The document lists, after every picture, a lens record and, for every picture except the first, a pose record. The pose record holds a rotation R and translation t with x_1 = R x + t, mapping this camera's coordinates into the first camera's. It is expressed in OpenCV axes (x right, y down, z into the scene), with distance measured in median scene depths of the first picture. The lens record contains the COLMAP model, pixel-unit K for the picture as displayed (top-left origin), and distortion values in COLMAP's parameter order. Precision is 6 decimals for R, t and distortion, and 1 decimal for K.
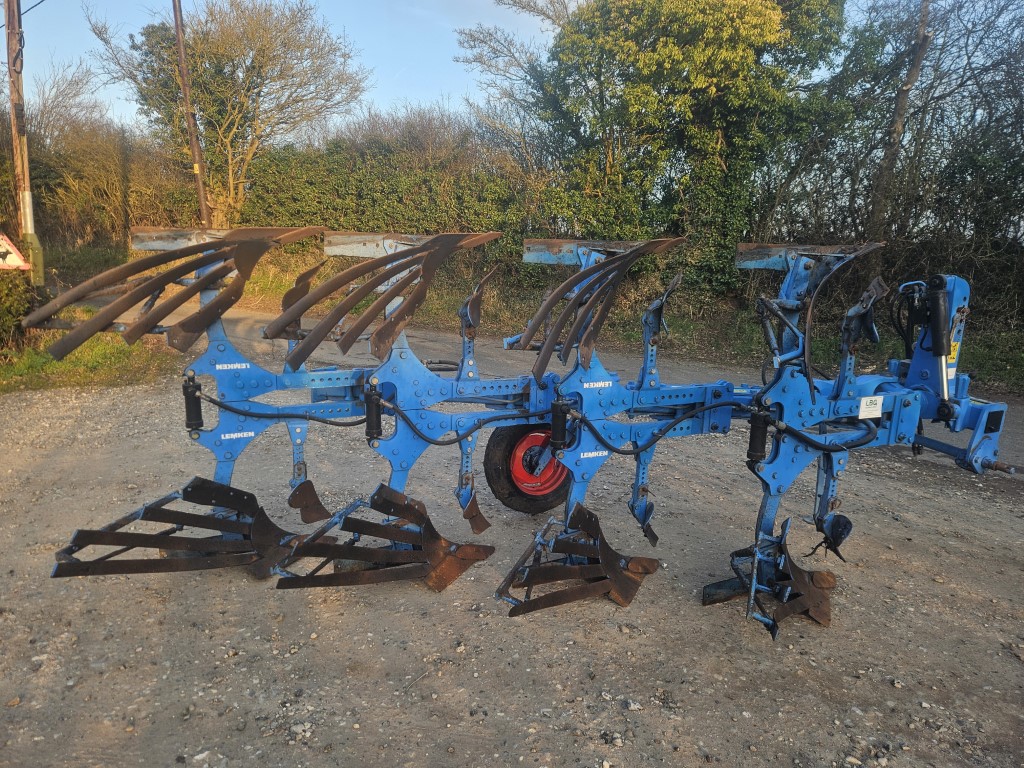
lens RADIAL K [[690.7, 0, 510.3], [0, 690.7, 402.7], [0, 0, 1]] dist [0.062570, -0.053808]
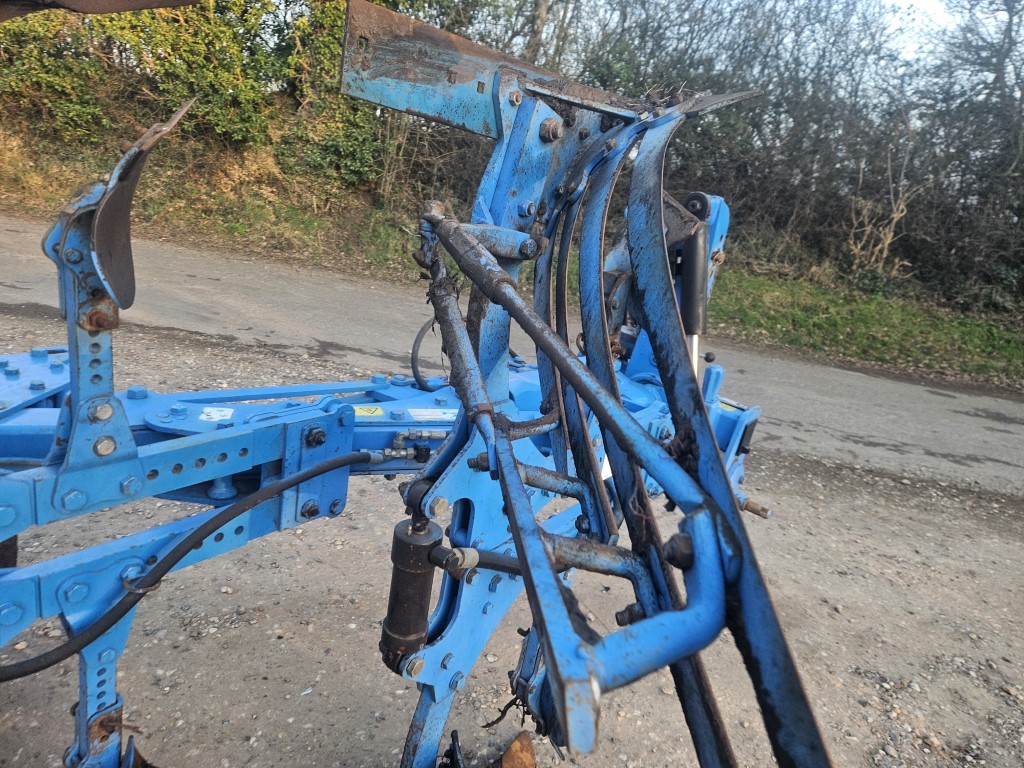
lens RADIAL K [[690.7, 0, 510.3], [0, 690.7, 402.7], [0, 0, 1]] dist [0.062570, -0.053808]
pose [[0.872696, -0.044924, 0.486192, 0.058531], [-0.029346, 0.989132, 0.144070, -0.027815], [-0.487381, -0.139997, 0.861894, 0.172874]]
